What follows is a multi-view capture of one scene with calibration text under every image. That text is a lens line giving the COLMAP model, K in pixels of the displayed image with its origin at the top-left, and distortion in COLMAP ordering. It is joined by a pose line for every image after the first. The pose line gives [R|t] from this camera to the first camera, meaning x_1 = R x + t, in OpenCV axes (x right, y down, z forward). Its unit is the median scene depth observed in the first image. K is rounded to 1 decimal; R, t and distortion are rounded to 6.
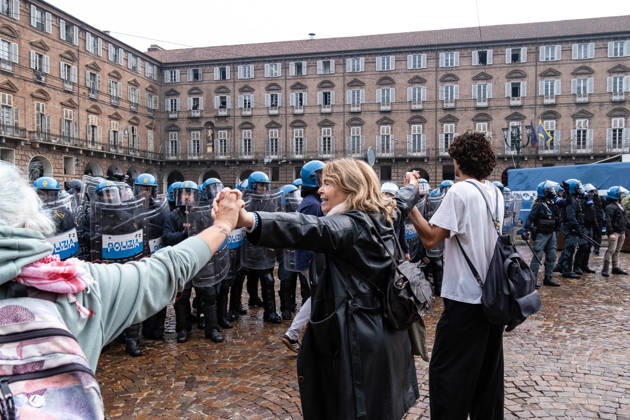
lens RADIAL K [[484.3, 0, 315.0], [0, 484.3, 212.5], [0, 0, 1]] dist [0.002923, 0.001225]
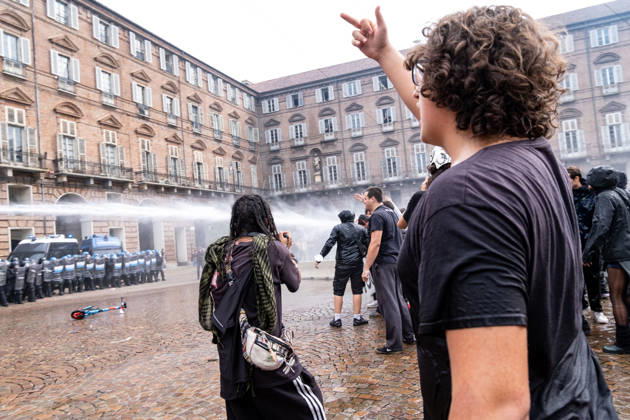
lens RADIAL K [[460.2, 0, 317.3], [0, 460.2, 209.5], [0, 0, 1]] dist [0.003040, 0.004539]
pose [[0.986919, -0.100038, -0.126428, -0.126151], [0.089409, 0.992177, -0.087127, 0.000413], [0.134155, 0.074684, 0.988142, 0.172450]]
